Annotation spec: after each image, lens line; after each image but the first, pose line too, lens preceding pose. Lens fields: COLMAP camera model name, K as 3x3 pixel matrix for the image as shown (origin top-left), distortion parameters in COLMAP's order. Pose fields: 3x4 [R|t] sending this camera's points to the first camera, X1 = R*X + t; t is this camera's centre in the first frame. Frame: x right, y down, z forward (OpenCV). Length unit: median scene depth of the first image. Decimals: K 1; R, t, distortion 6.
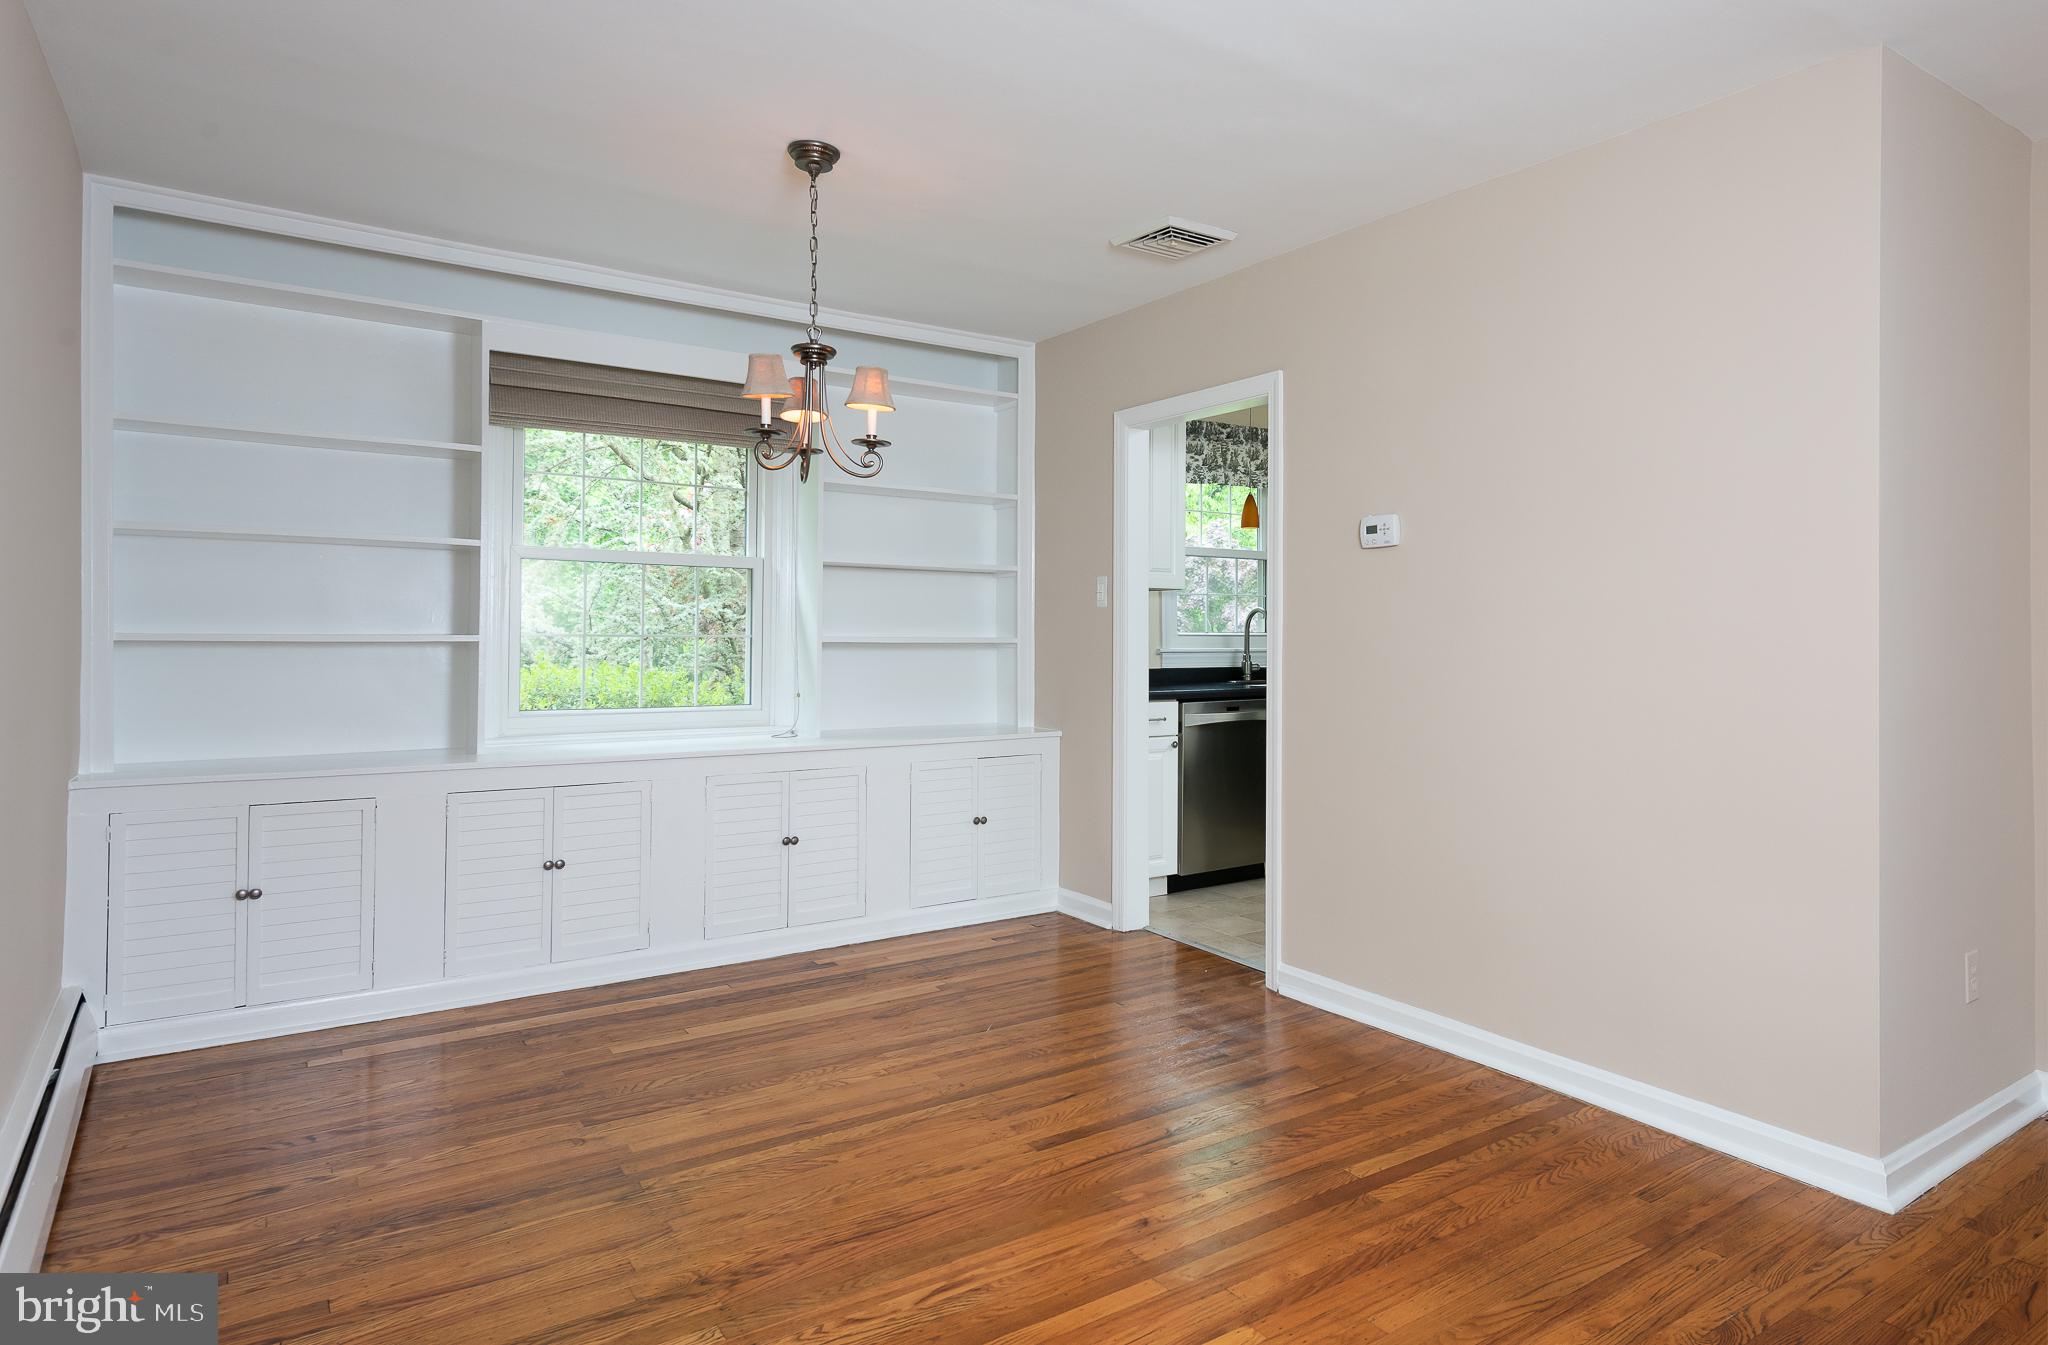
lens RADIAL K [[1158.5, 0, 1024.0], [0, 1158.5, 672.5], [0, 0, 1]] dist [0.007192, 0.000639]
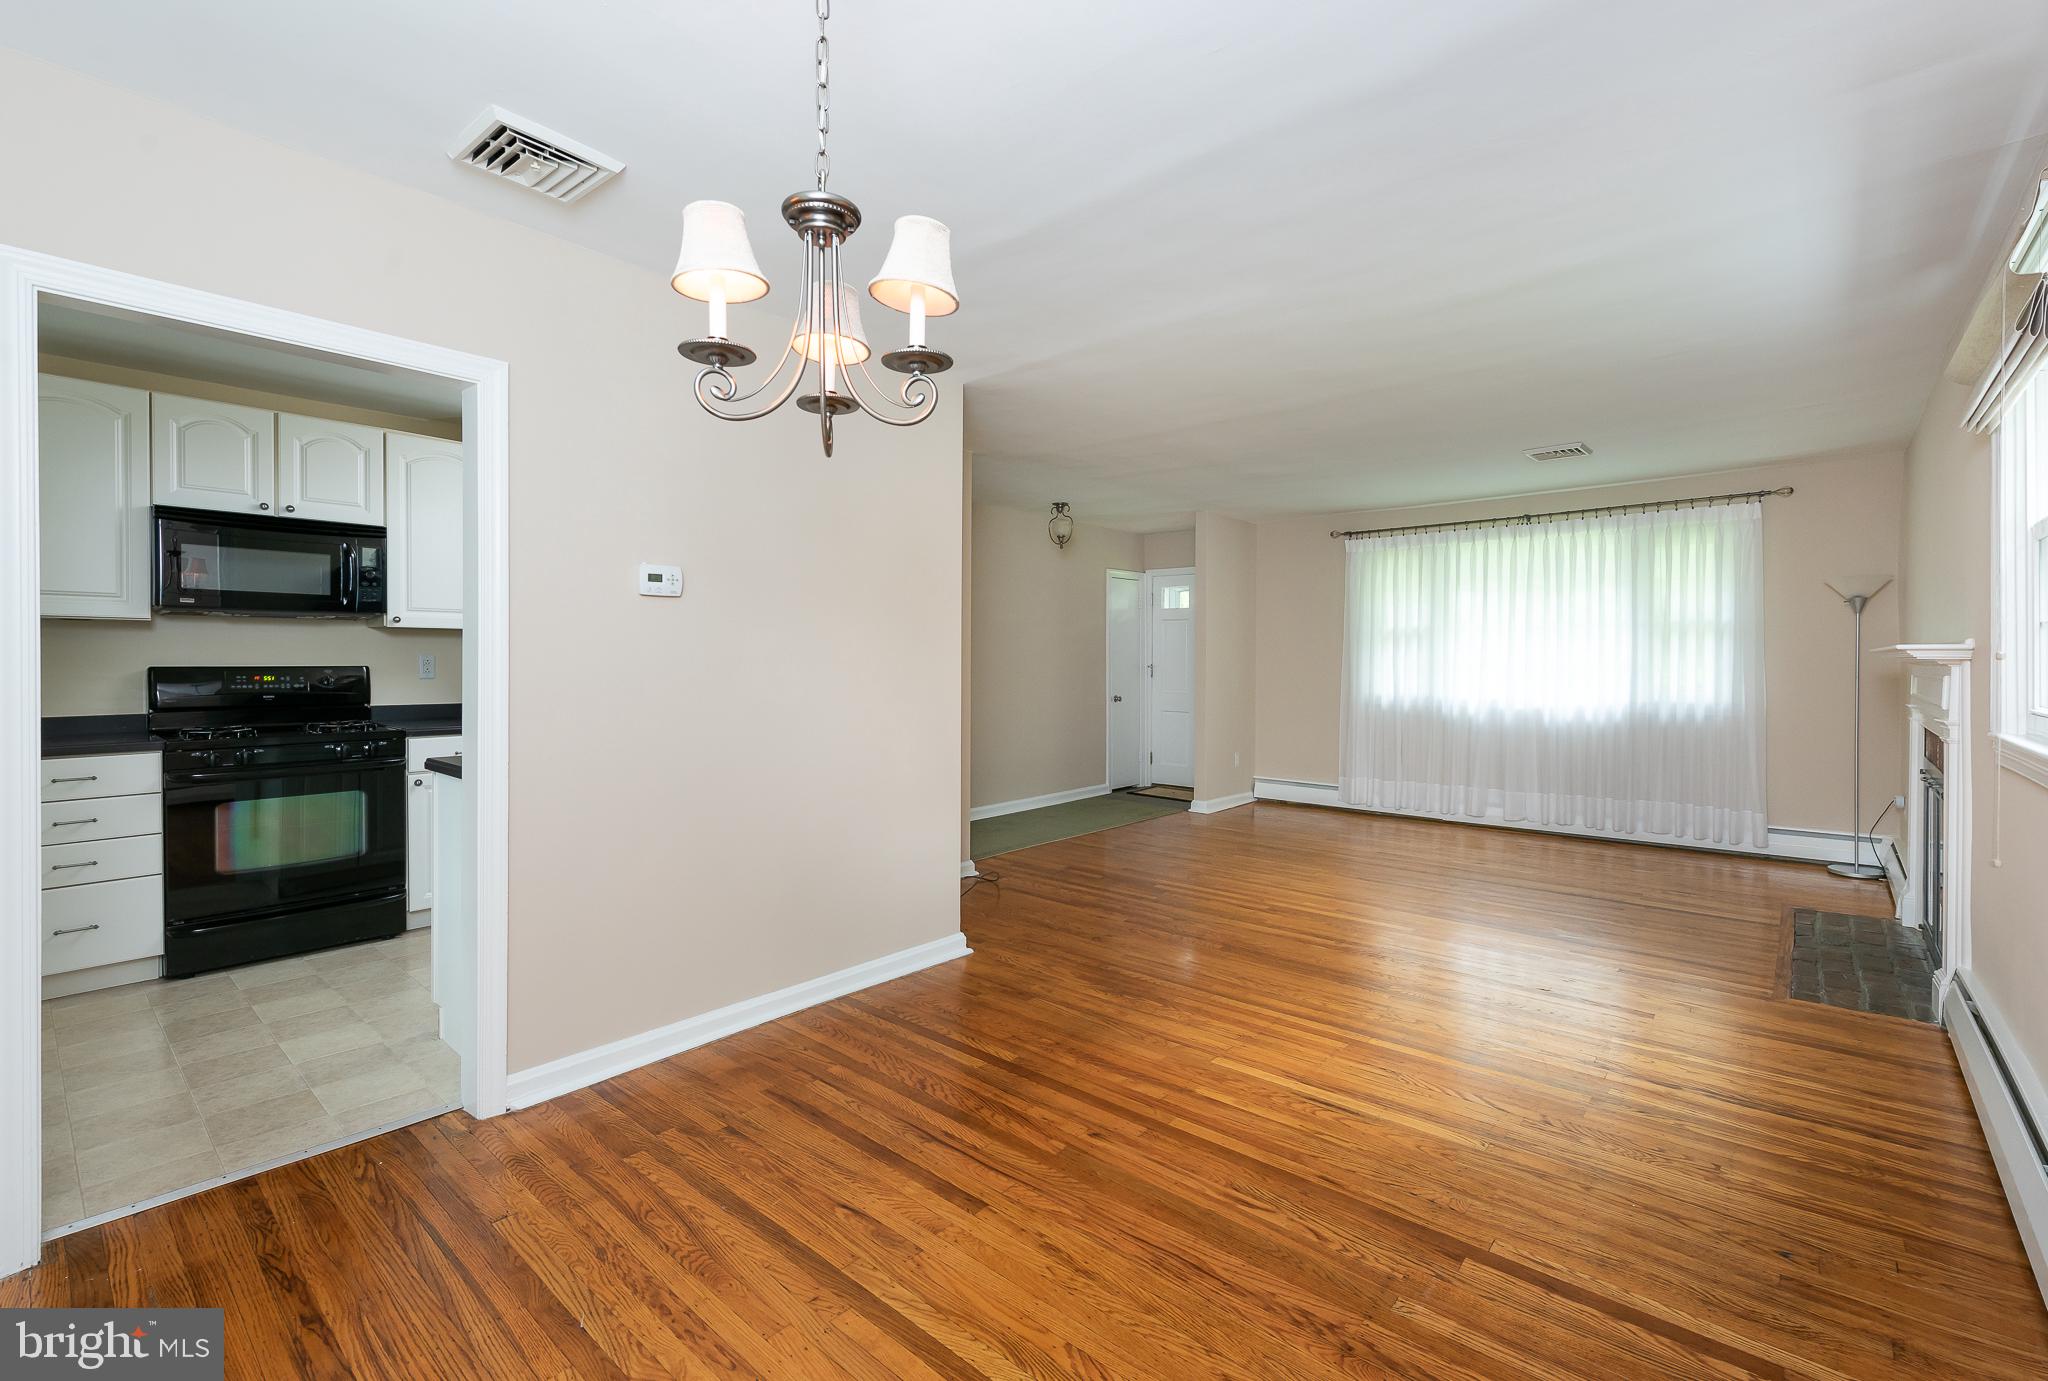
lens RADIAL K [[885.6, 0, 1093.7], [0, 885.6, 664.7], [0, 0, 1]] dist [-0.003221, -0.000241]
pose [[-0.295853, -0.012145, 0.955156, -0.592493], [0.035095, 0.999106, 0.023574, -0.053686], [-0.954589, 0.040496, -0.295162, 0.901523]]
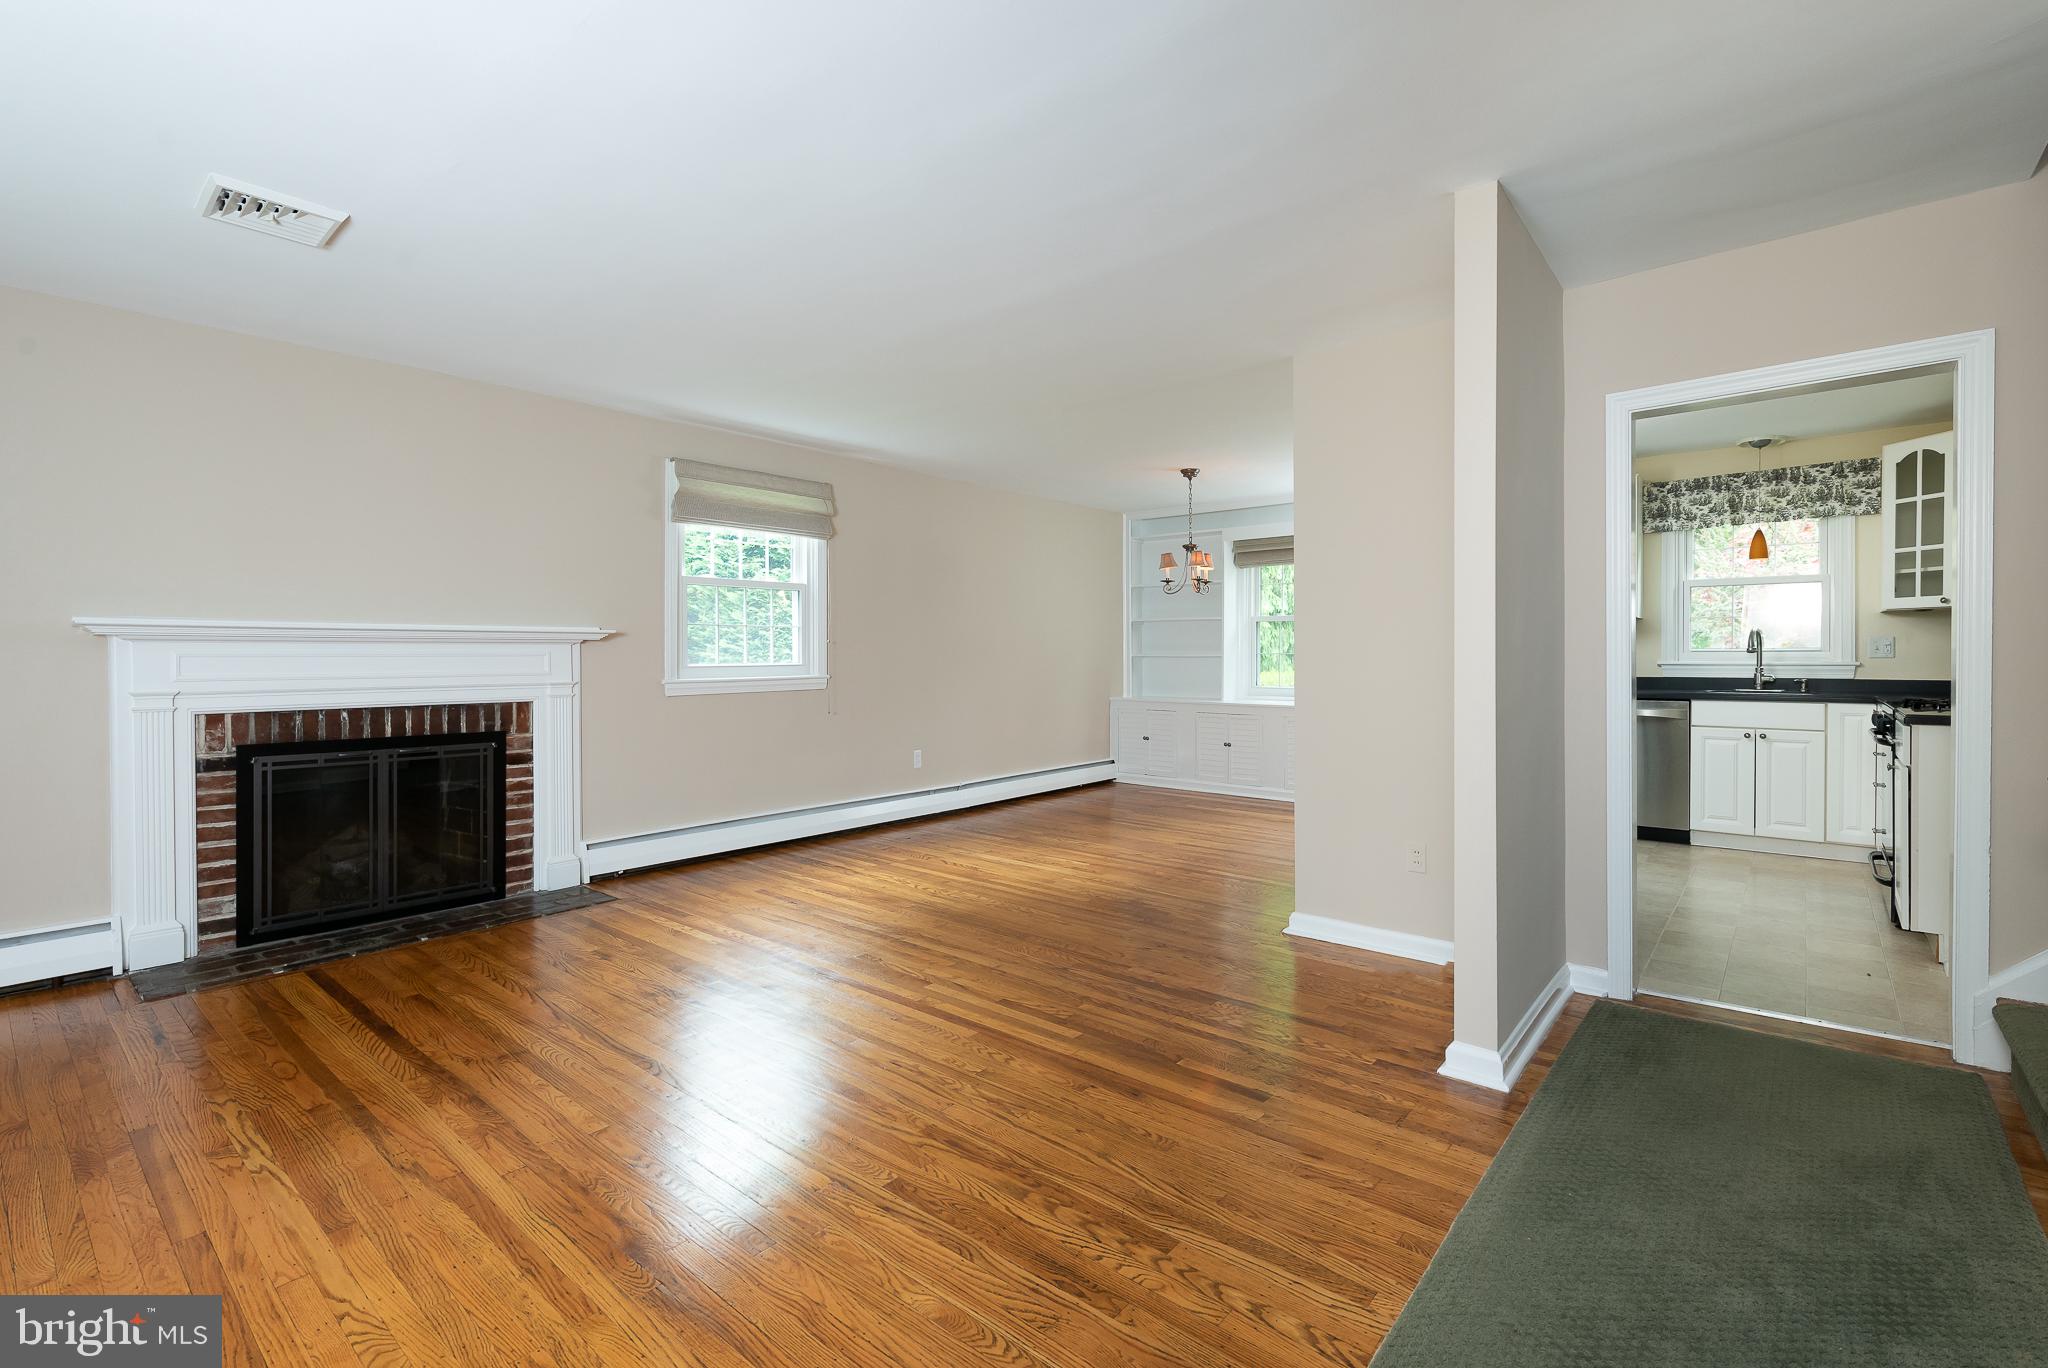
lens RADIAL K [[918.9, 0, 1066.8], [0, 918.9, 662.2], [0, 0, 1]] dist [-0.000243, -0.002055]
pose [[0.271964, 0.004442, -0.962297, 1.568453], [-0.033271, 0.999435, -0.004789, 0.013381], [0.961732, 0.033319, 0.271958, 0.138583]]
